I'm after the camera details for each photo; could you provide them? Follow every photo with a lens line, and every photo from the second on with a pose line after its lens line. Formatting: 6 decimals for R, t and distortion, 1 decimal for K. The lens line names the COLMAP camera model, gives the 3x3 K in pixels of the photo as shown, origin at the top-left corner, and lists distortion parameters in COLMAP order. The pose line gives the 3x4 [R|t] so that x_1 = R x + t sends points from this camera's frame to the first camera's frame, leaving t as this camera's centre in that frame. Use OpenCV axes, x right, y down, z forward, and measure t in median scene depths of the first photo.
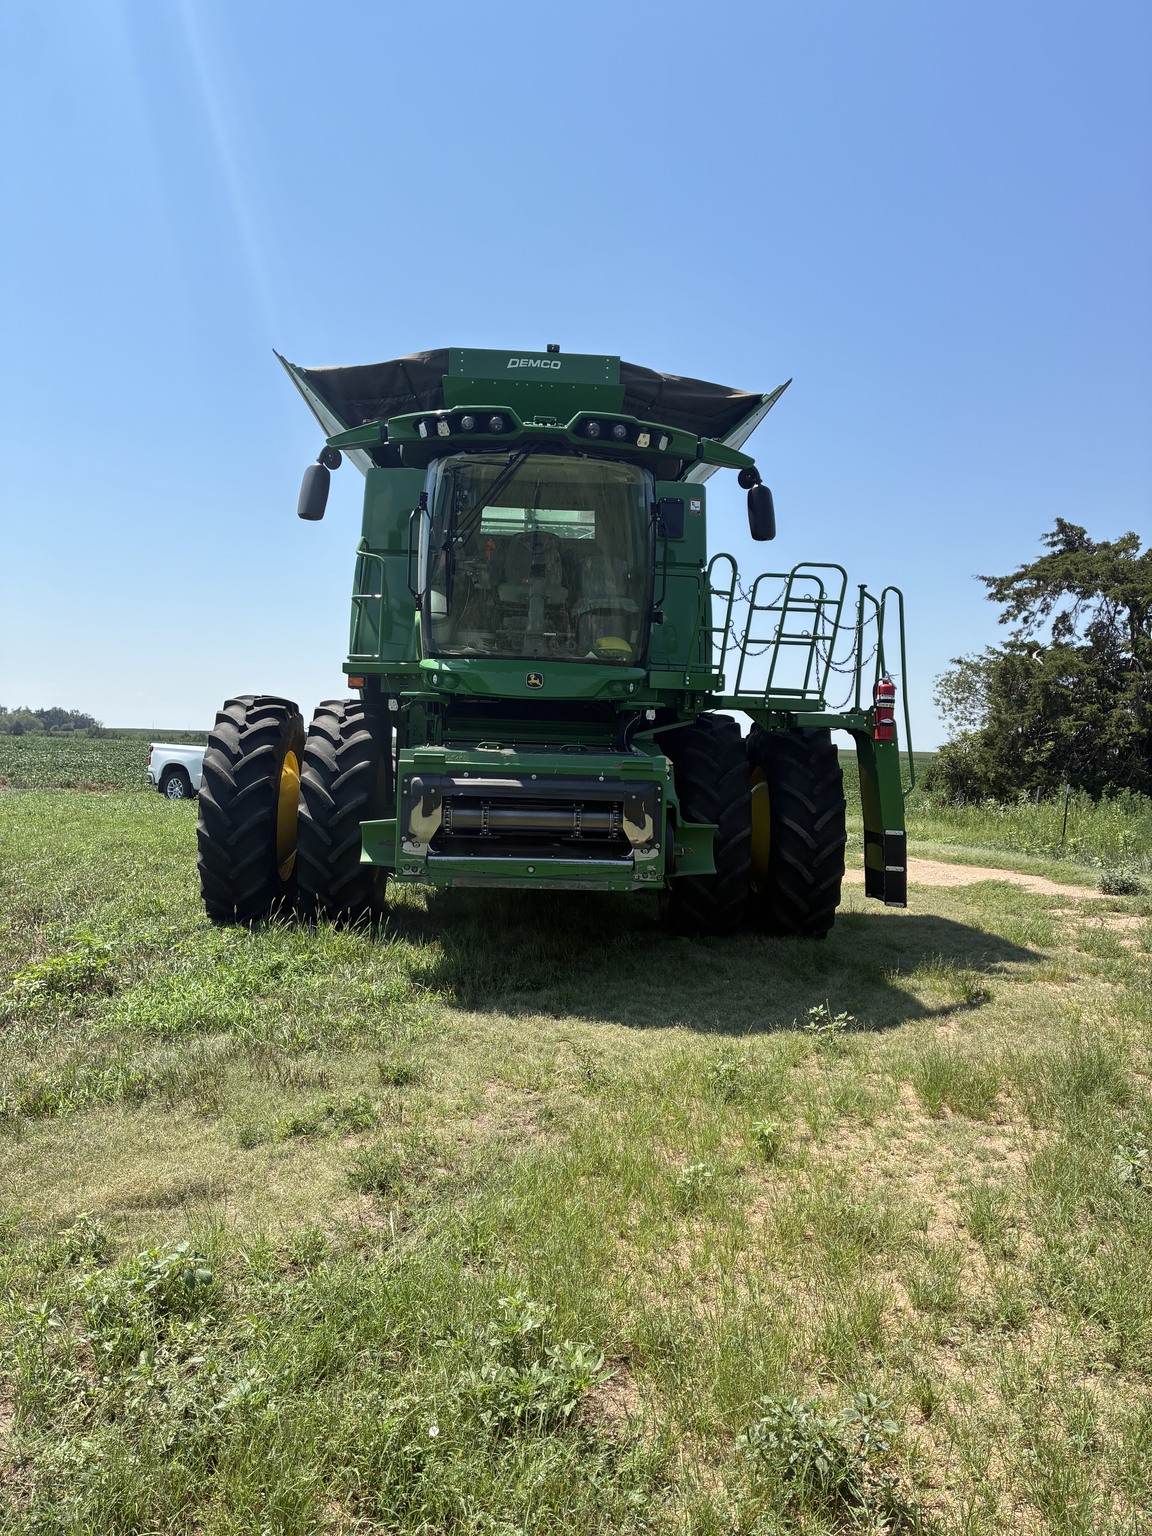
lens RADIAL K [[1143.3, 0, 582.3], [0, 1143.3, 735.5], [0, 0, 1]] dist [0.094046, -0.162046]
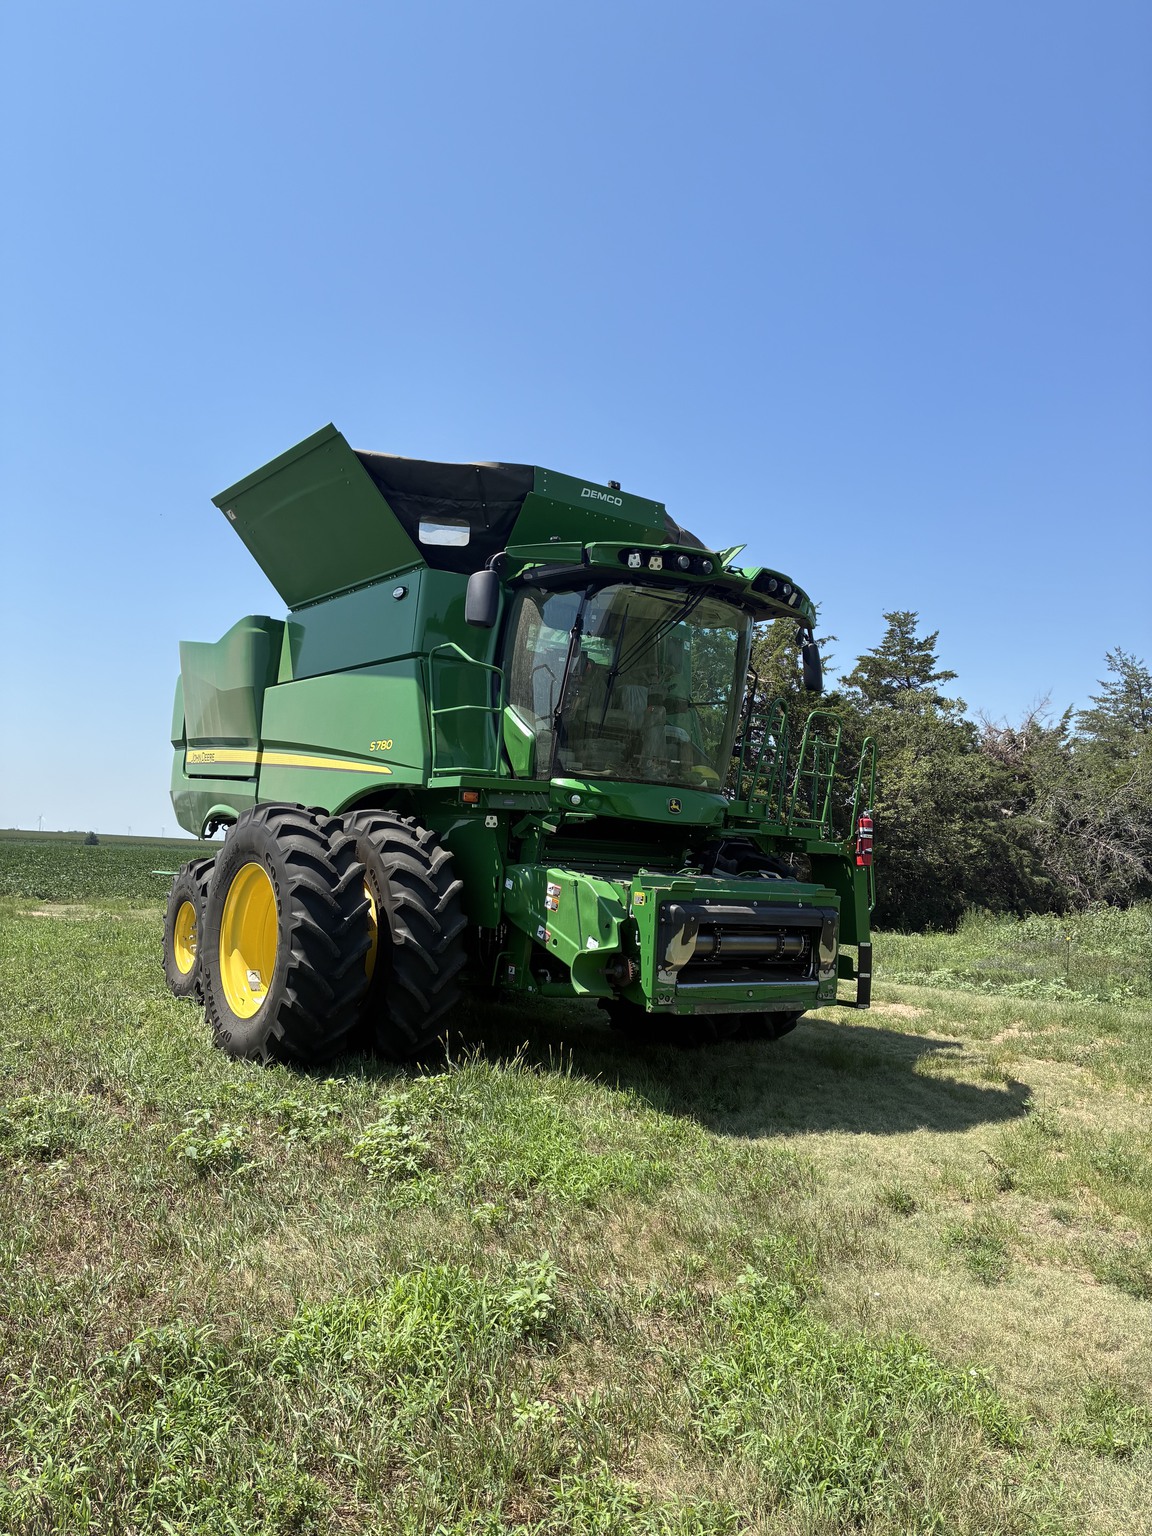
lens RADIAL K [[1143.3, 0, 582.3], [0, 1143.3, 735.5], [0, 0, 1]] dist [0.094046, -0.162046]
pose [[0.836355, 0.073168, 0.543283, -0.718938], [-0.031866, 0.995866, -0.085065, -0.022032], [-0.547261, 0.053832, 0.835229, 0.183541]]
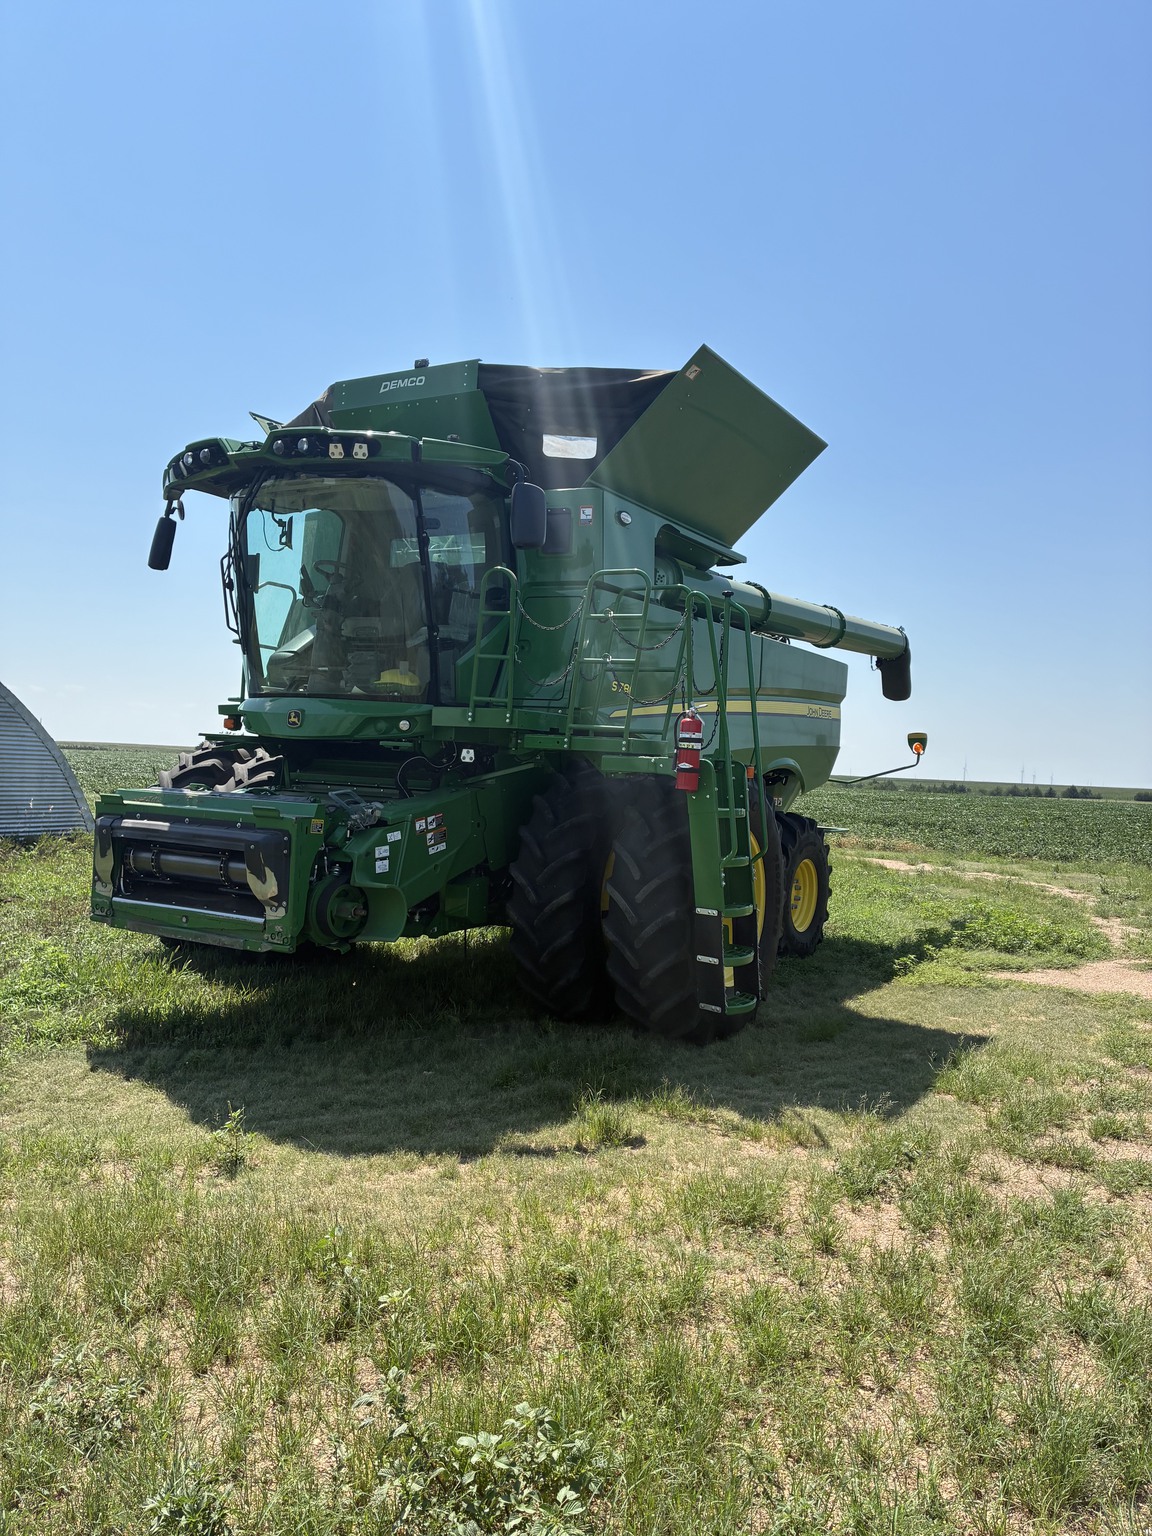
lens RADIAL K [[1143.3, 0, 582.3], [0, 1143.3, 735.5], [0, 0, 1]] dist [0.094046, -0.162046]
pose [[0.839827, -0.004753, -0.542834, 0.704527], [-0.015163, 0.999366, -0.032211, -0.007870], [0.542643, 0.035282, 0.839222, 0.354521]]
